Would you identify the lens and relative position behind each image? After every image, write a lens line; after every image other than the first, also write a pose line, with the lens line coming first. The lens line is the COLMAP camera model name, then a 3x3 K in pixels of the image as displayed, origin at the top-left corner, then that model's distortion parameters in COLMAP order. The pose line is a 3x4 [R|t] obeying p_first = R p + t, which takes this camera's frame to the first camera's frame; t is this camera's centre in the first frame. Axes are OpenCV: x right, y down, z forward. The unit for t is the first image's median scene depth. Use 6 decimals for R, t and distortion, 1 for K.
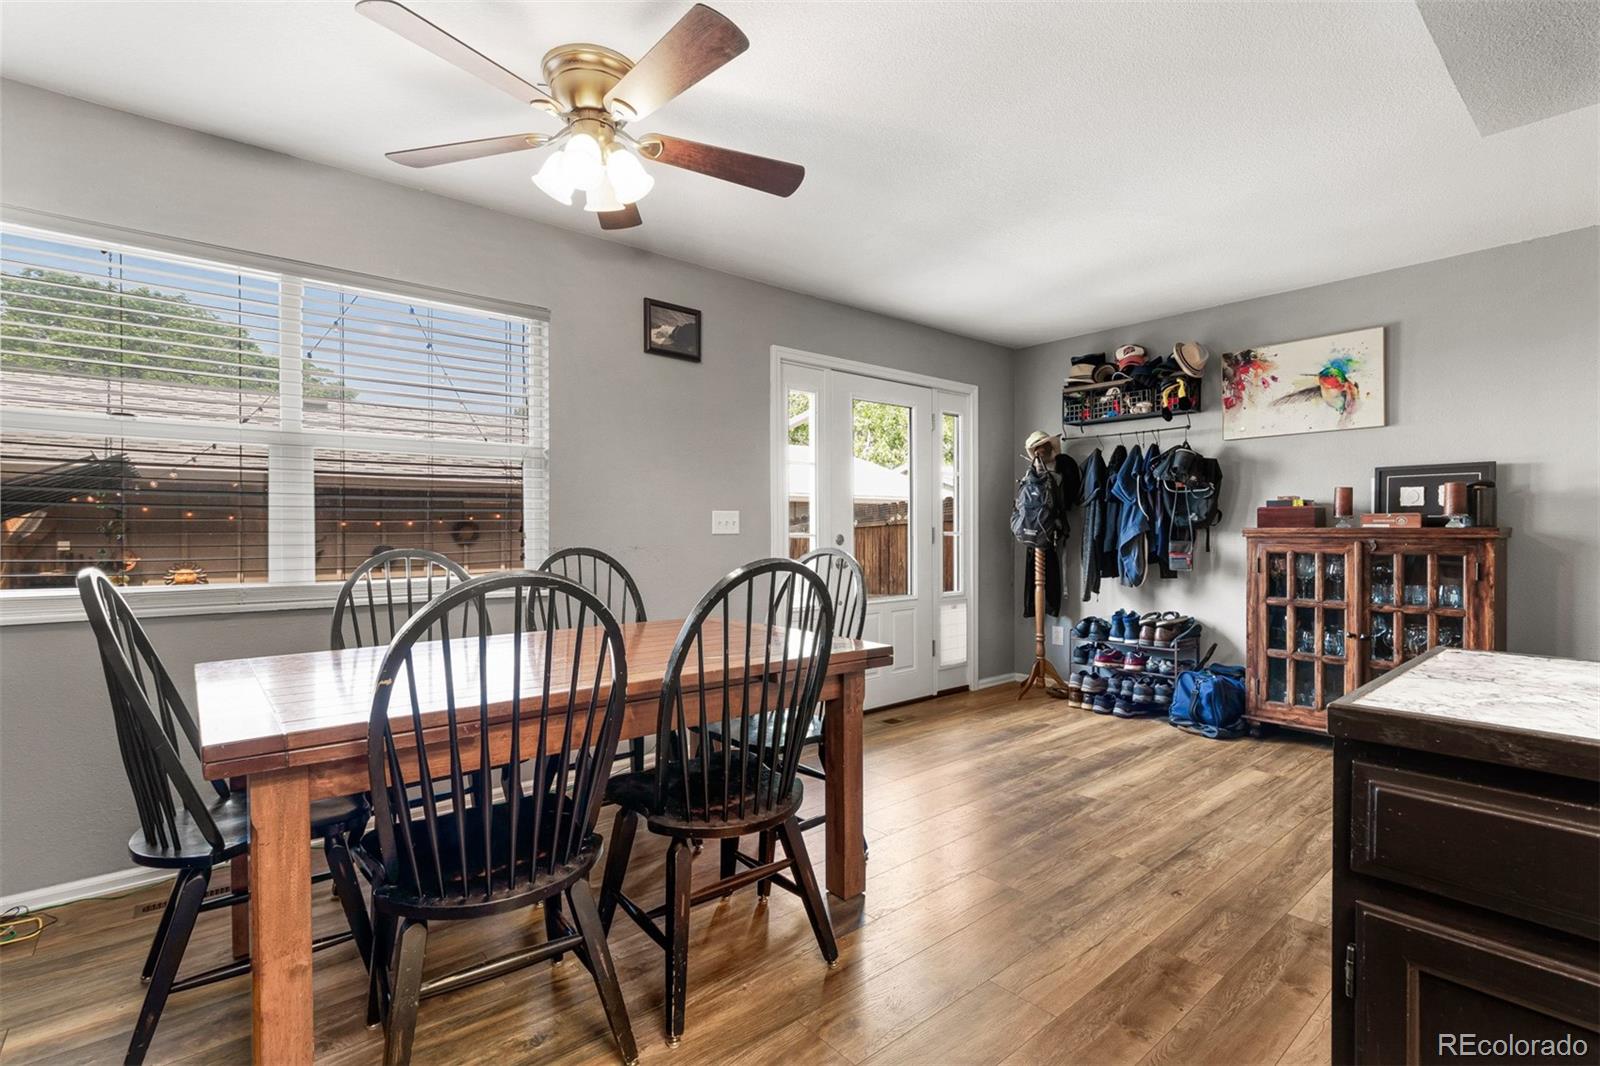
lens RADIAL K [[743.9, 0, 791.8], [0, 743.9, 529.8], [0, 0, 1]] dist [-0.000795, -0.000753]
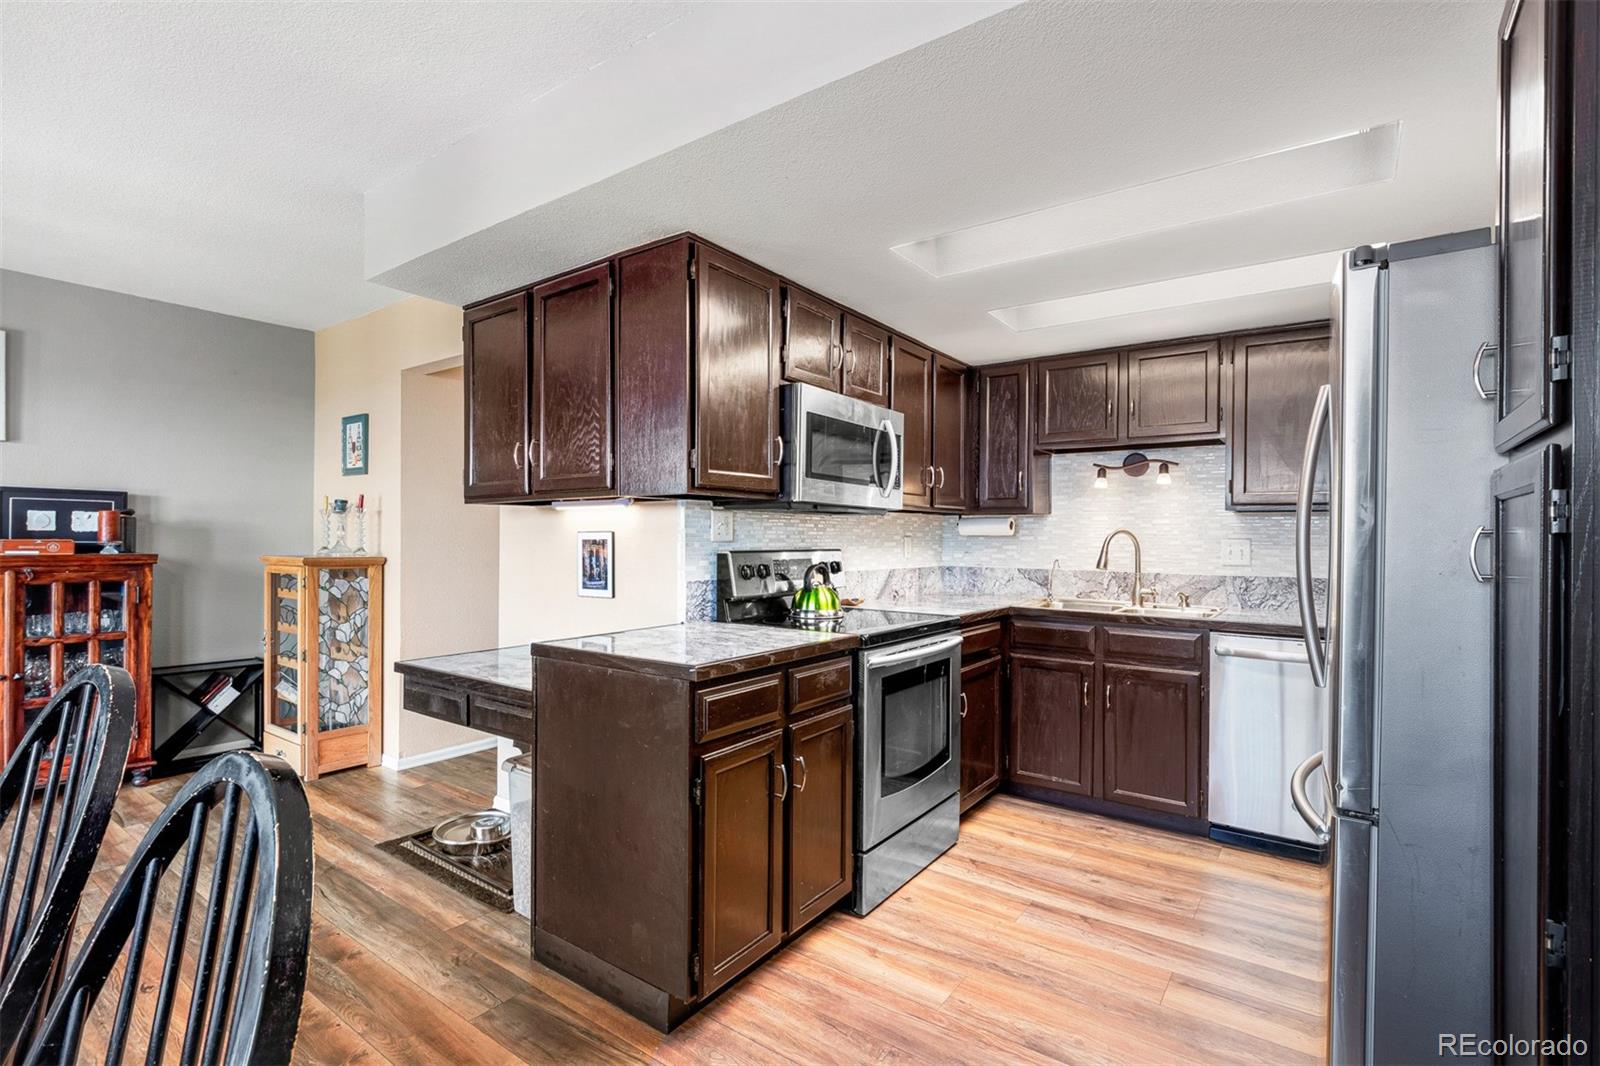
lens RADIAL K [[743.7, 0, 792.4], [0, 743.7, 536.2], [0, 0, 1]] dist [-0.000667, 0.000307]
pose [[-0.237791, 0.000110, 0.971316, -0.342222], [-0.010090, 0.999946, -0.002584, -0.034230], [-0.971264, -0.010415, -0.237777, 0.312056]]
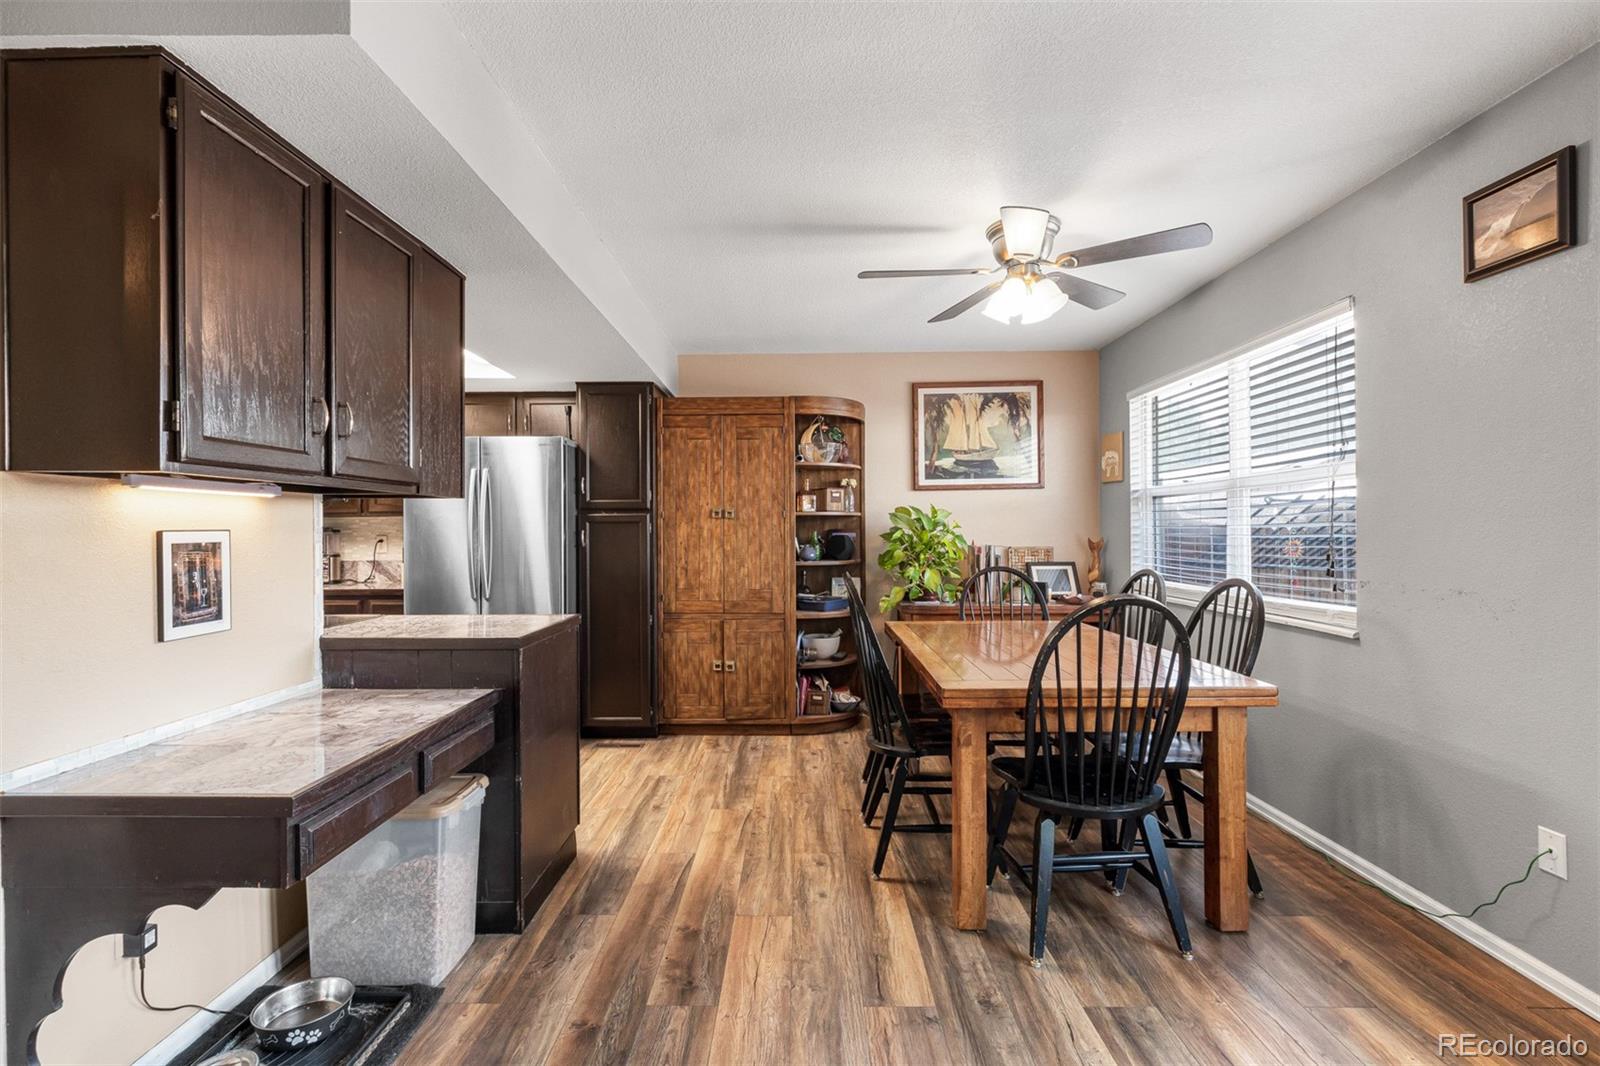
lens RADIAL K [[743.9, 0, 791.8], [0, 743.9, 529.8], [0, 0, 1]] dist [-0.000795, -0.000753]
pose [[-0.655682, 0.006272, -0.755011, 0.663929], [0.009078, 0.999959, 0.000424, -0.035976], [0.754982, -0.006576, -0.655712, 0.993592]]
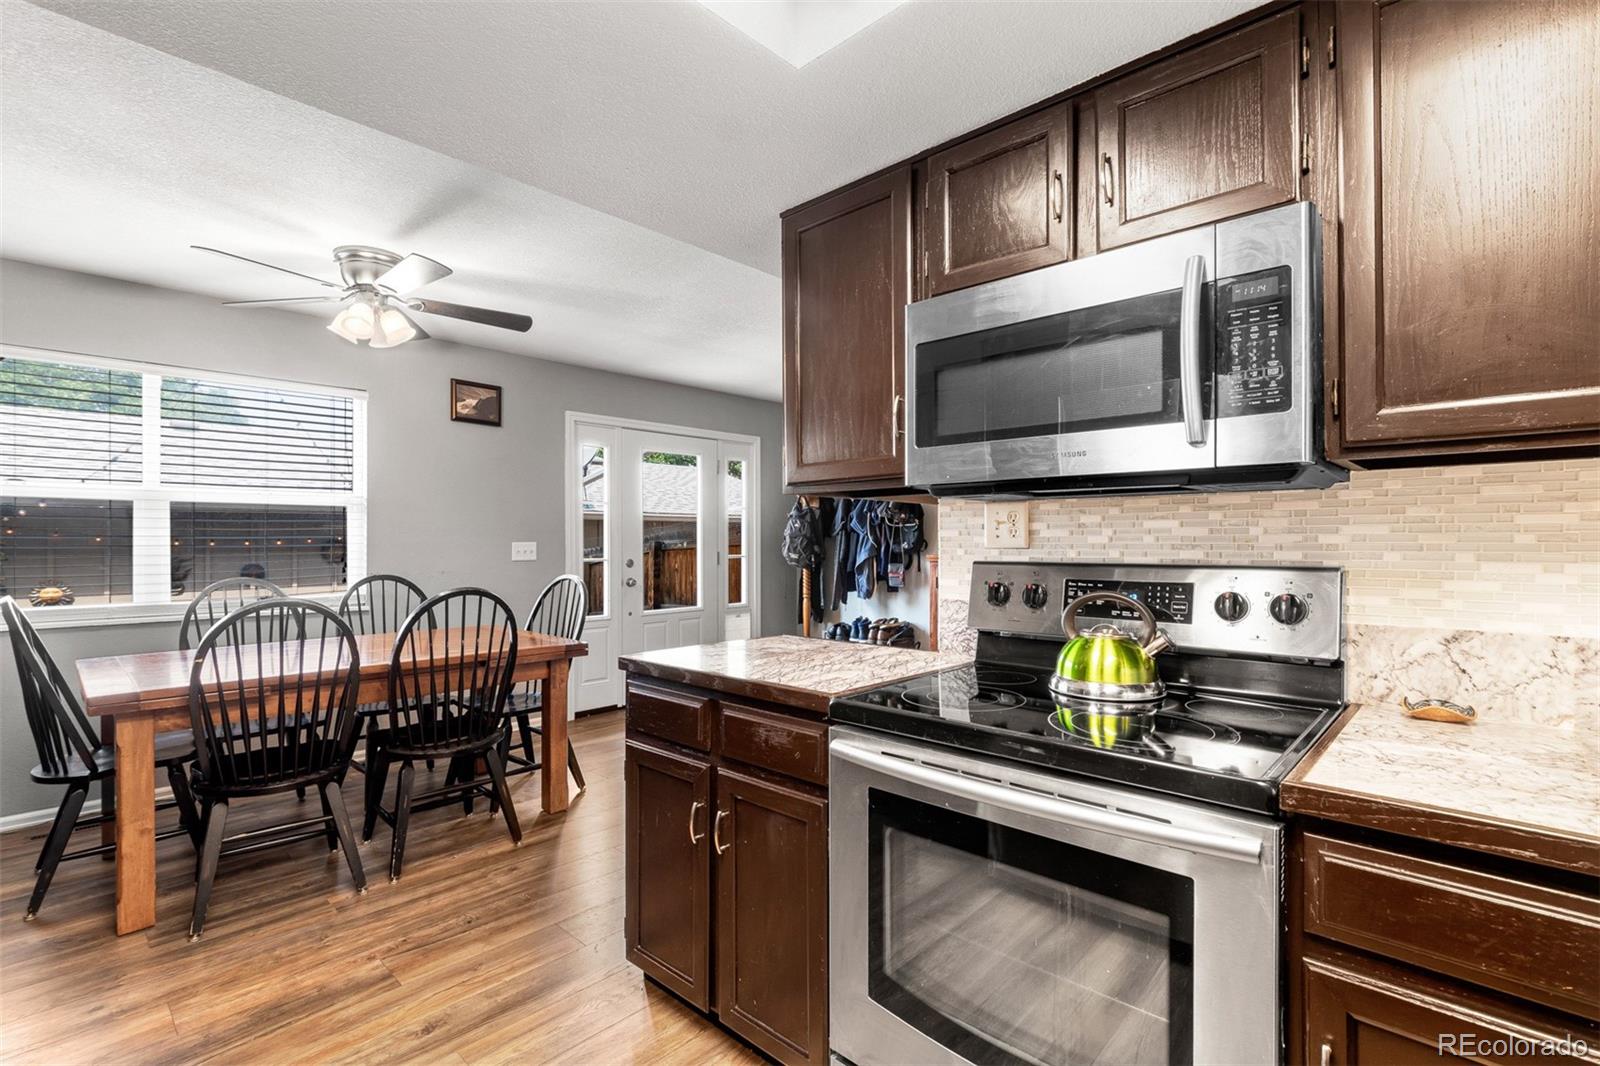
lens RADIAL K [[743.7, 0, 792.4], [0, 743.7, 536.2], [0, 0, 1]] dist [-0.000667, 0.000307]
pose [[0.994013, 0.003133, 0.109214, 0.253807], [-0.002807, 0.999991, -0.003141, -0.036115], [-0.109223, 0.002816, 0.994013, -0.351050]]
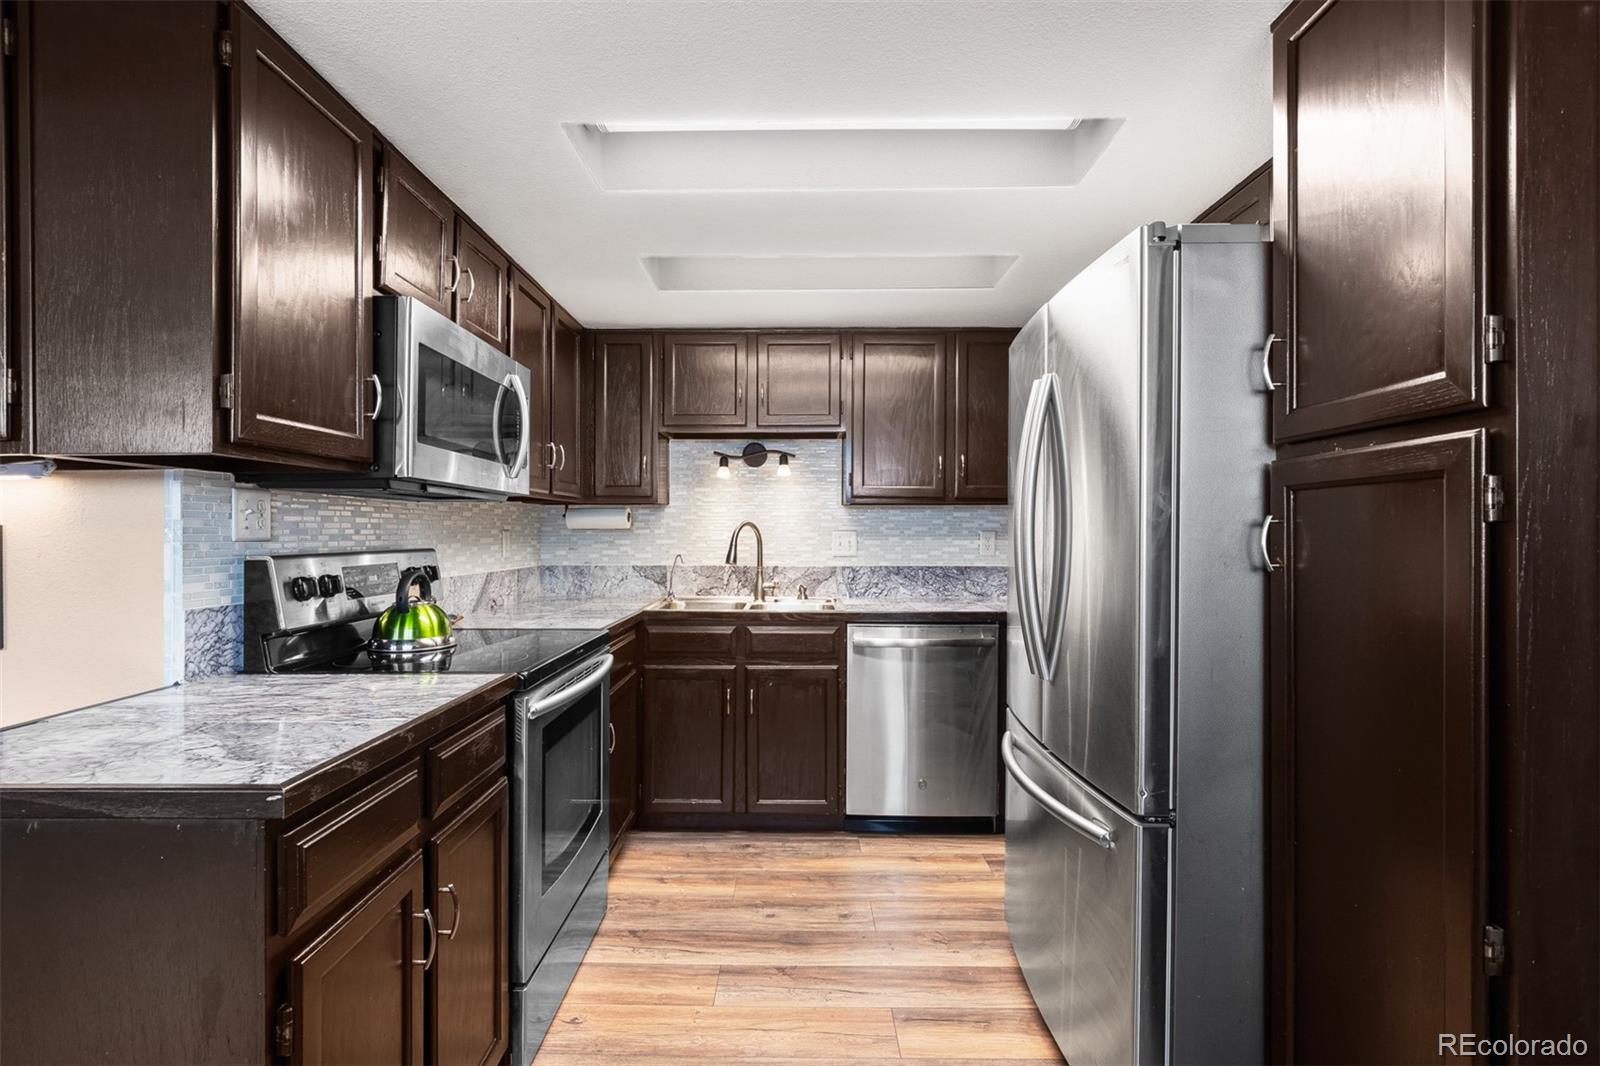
lens RADIAL K [[751.8, 0, 786.6], [0, 751.8, 527.5], [0, 0, 1]] dist [-0.000418, -0.000800]
pose [[-0.752984, 0.005580, 0.658015, -0.130240], [-0.000572, 0.999958, -0.009134, -0.034193], [-0.658039, -0.007254, -0.752949, 0.336563]]
